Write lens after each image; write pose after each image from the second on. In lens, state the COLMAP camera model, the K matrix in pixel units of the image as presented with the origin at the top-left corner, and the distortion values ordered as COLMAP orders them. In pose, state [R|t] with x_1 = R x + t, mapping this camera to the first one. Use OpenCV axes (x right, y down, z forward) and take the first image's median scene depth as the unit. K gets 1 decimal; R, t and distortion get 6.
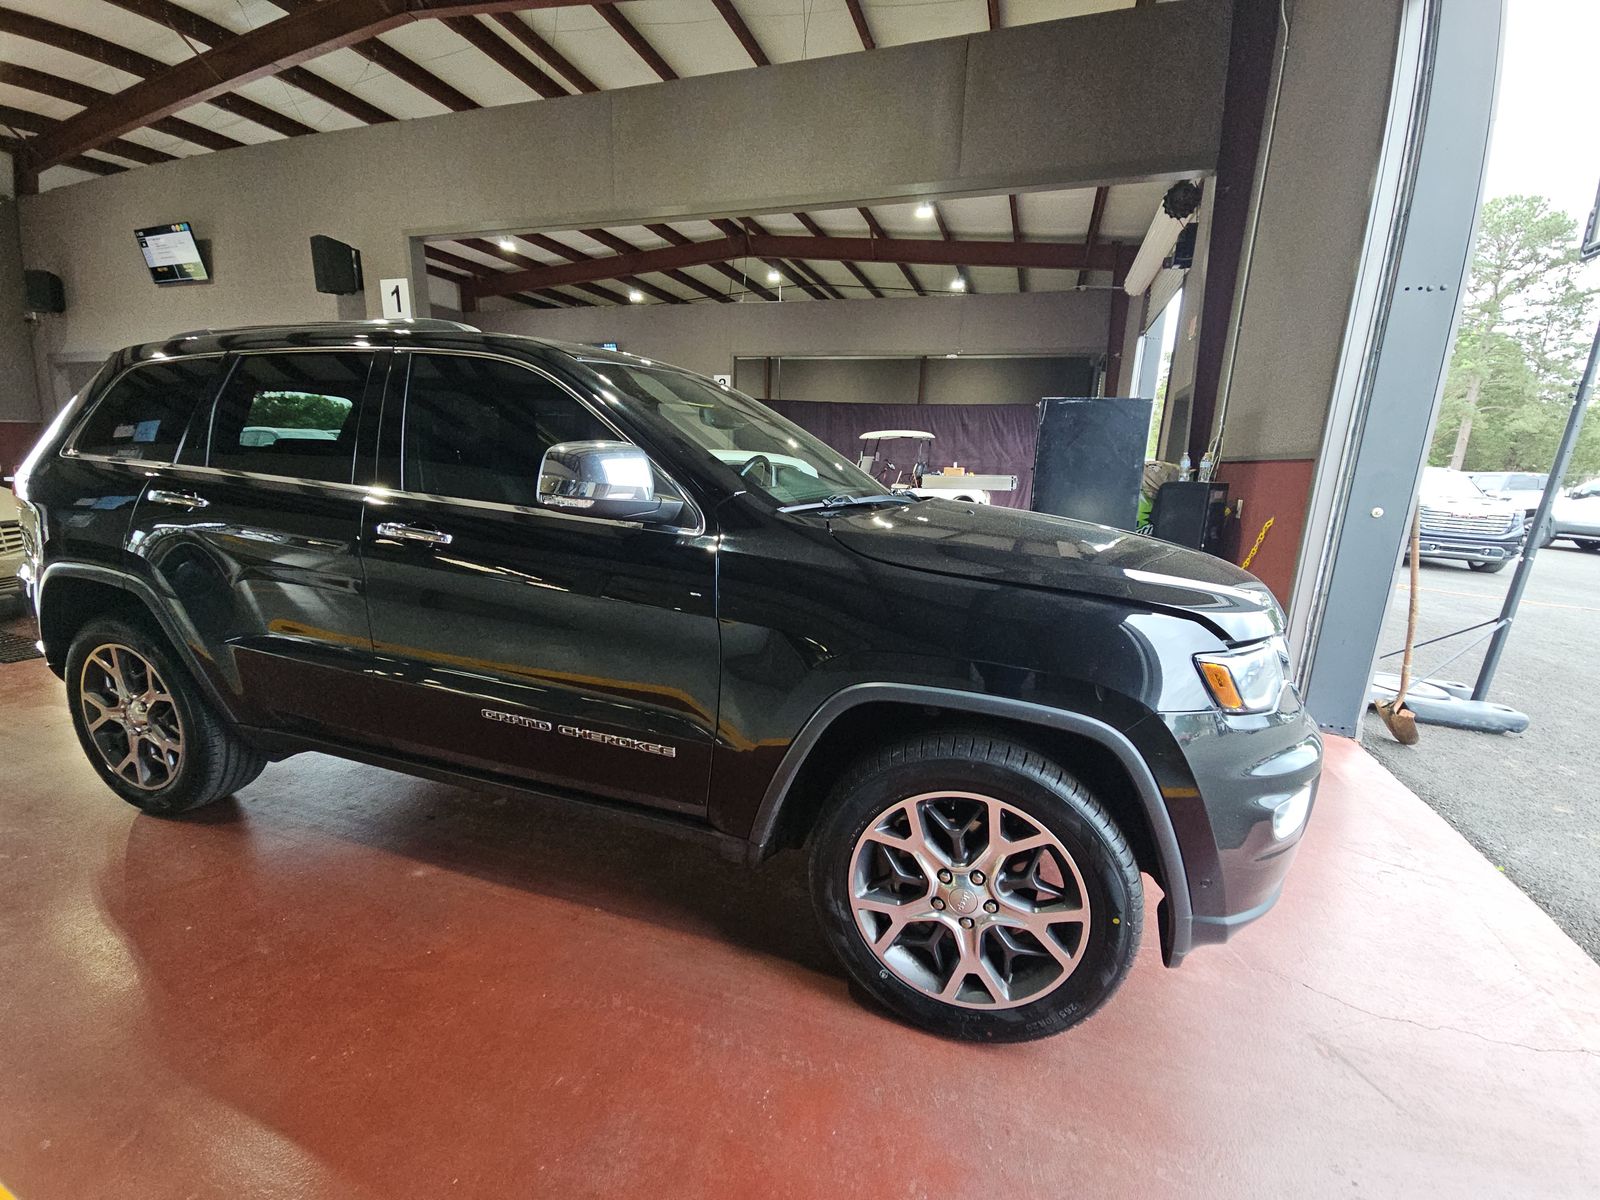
lens RADIAL K [[646.8, 0, 808.4], [0, 646.8, 605.2], [0, 0, 1]] dist [-0.008045, -0.002239]
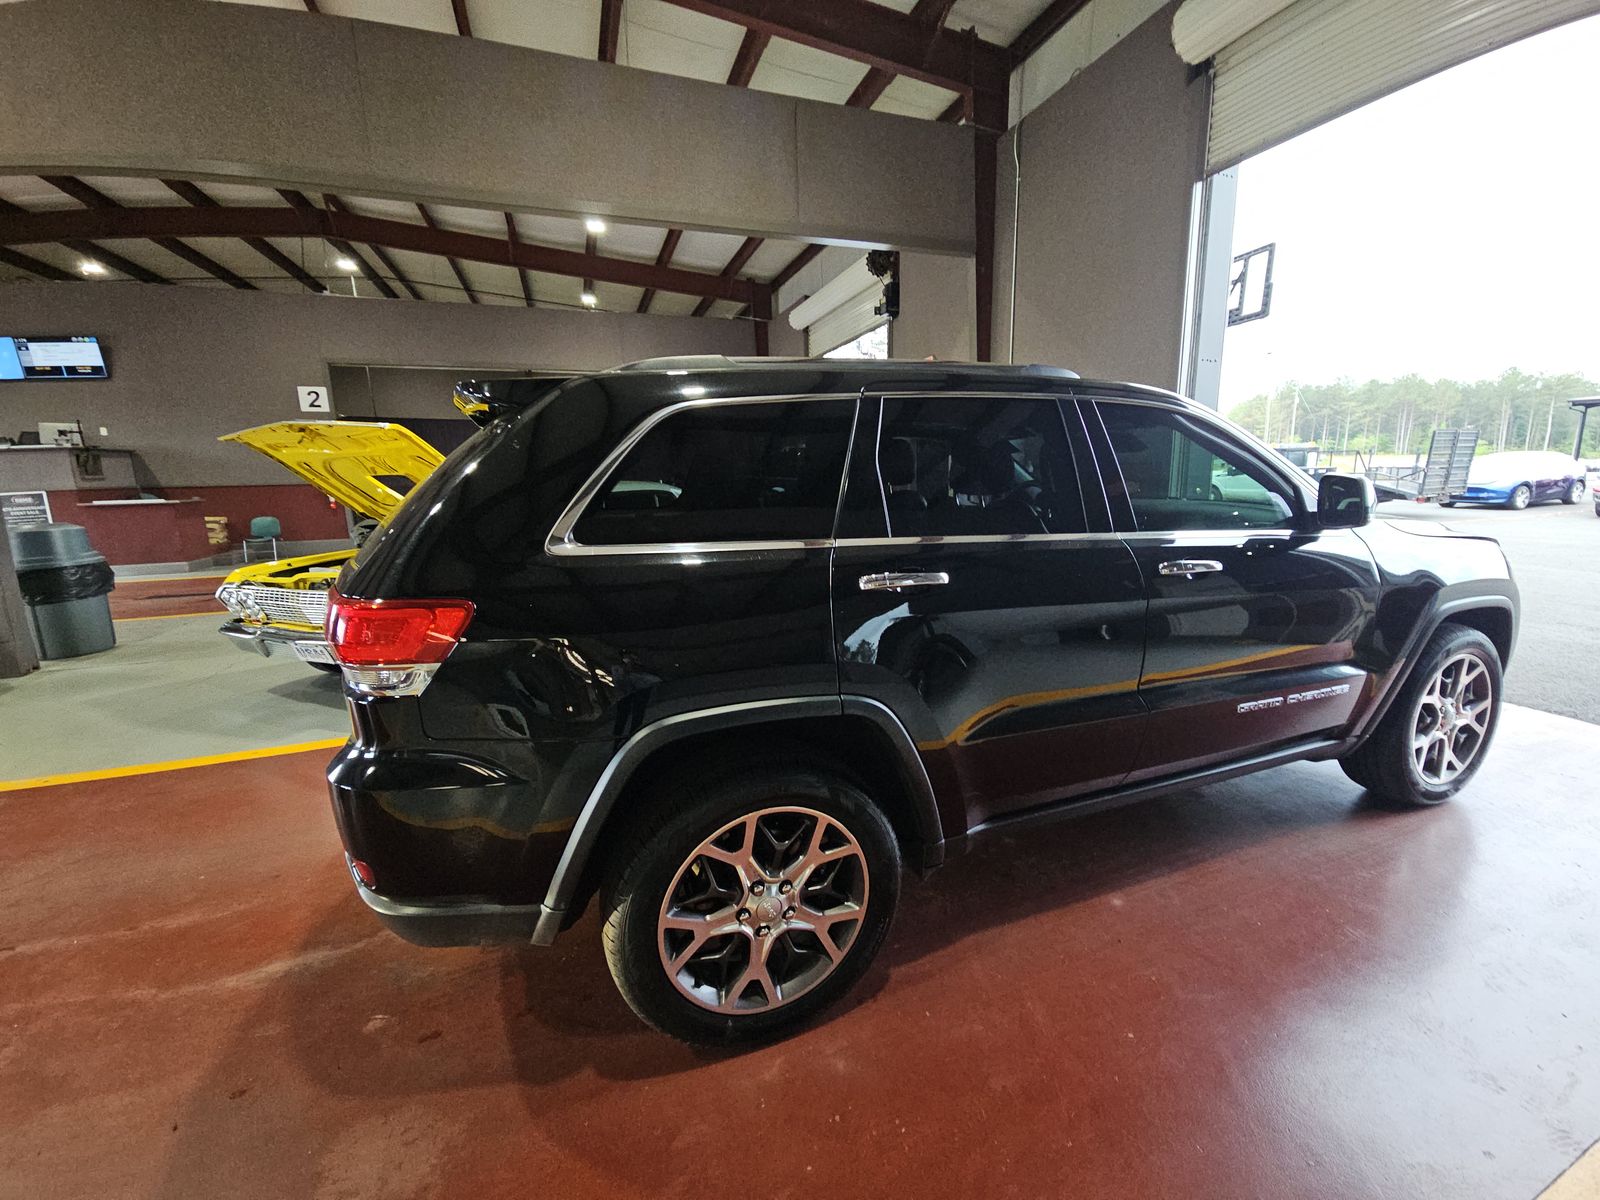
lens RADIAL K [[646.8, 0, 802.5], [0, 646.8, 596.3], [0, 0, 1]] dist [-0.008045, -0.002239]
pose [[0.786430, -0.172155, 0.593203, -0.191990], [0.188453, 0.981459, 0.034993, -0.024305], [-0.588228, 0.084271, 0.804292, 0.054284]]
